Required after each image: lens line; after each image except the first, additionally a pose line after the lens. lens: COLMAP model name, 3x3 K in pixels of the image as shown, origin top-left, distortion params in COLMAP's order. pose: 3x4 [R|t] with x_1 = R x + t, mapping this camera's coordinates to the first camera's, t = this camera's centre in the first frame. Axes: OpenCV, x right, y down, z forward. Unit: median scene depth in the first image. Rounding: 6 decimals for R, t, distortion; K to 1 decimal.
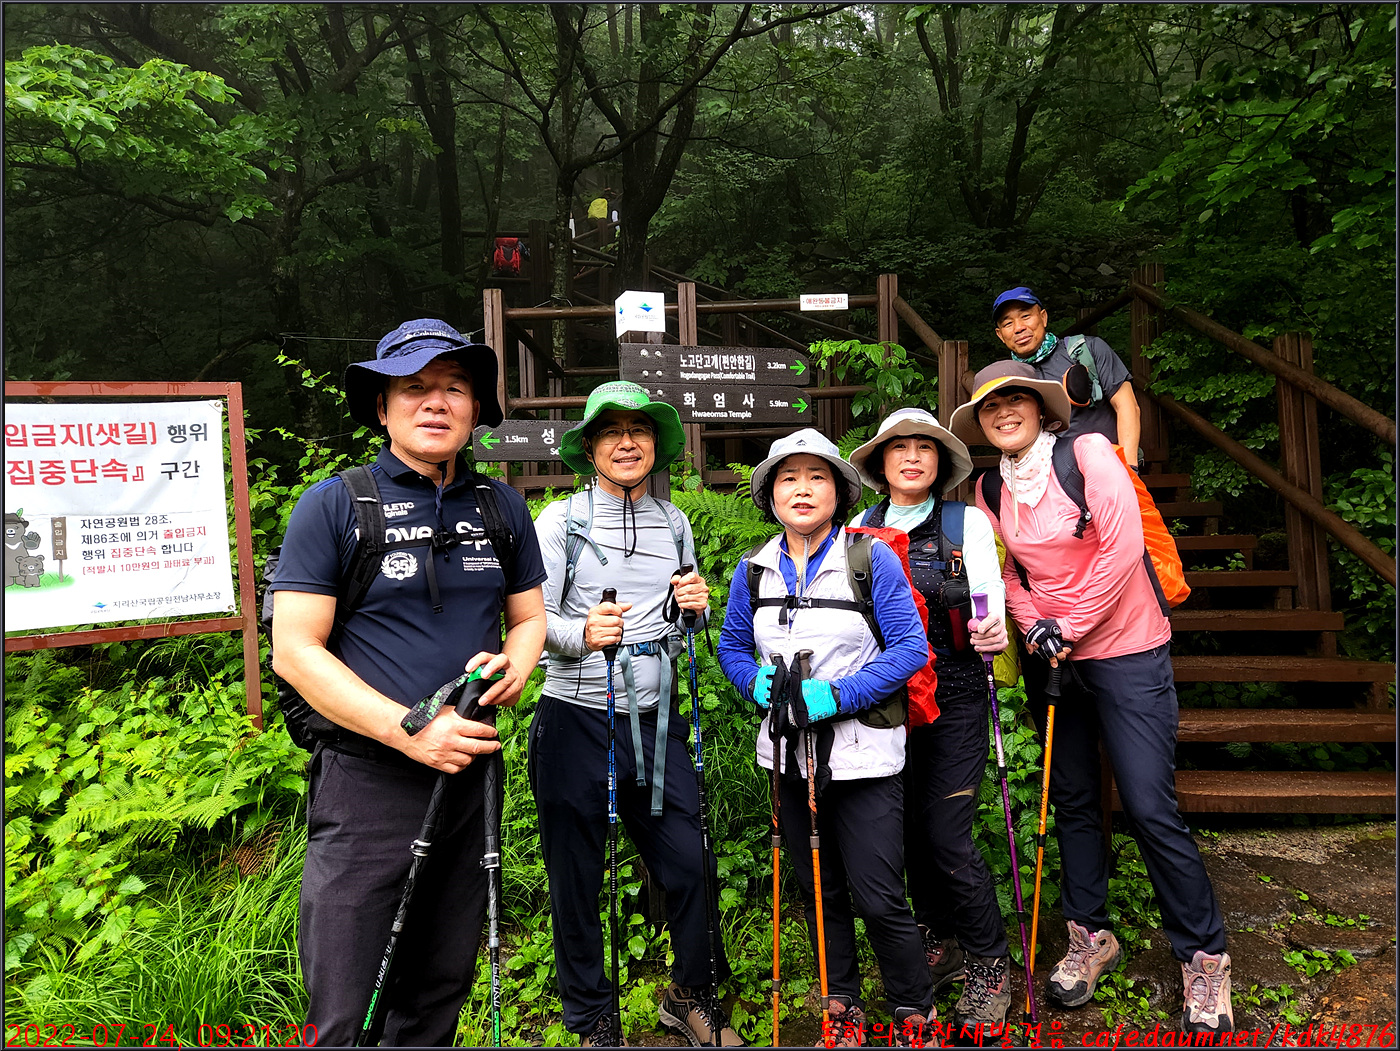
lens RADIAL K [[924.6, 0, 703.4], [0, 924.6, 533.9], [0, 0, 1]] dist [0.032057, -0.013550]
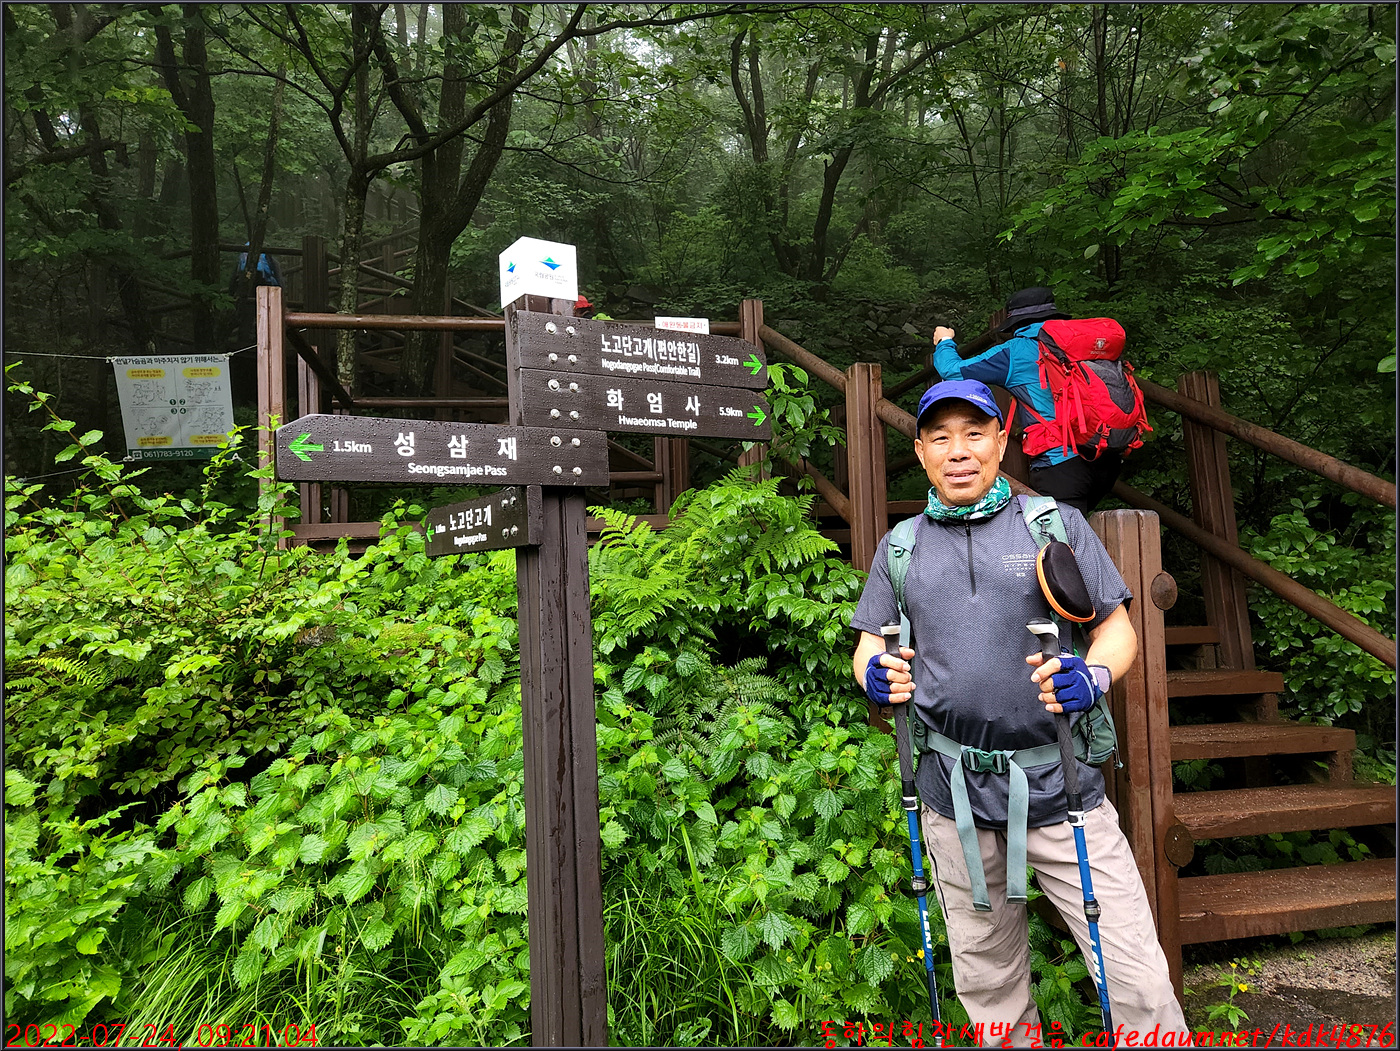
lens RADIAL K [[924.6, 0, 702.9], [0, 924.6, 514.0], [0, 0, 1]] dist [0.032057, -0.013550]
pose [[0.971622, 0.005511, 0.236474, -0.080282], [0.014237, 0.996553, -0.081722, -0.002743], [-0.236110, 0.082769, 0.968195, 0.233865]]
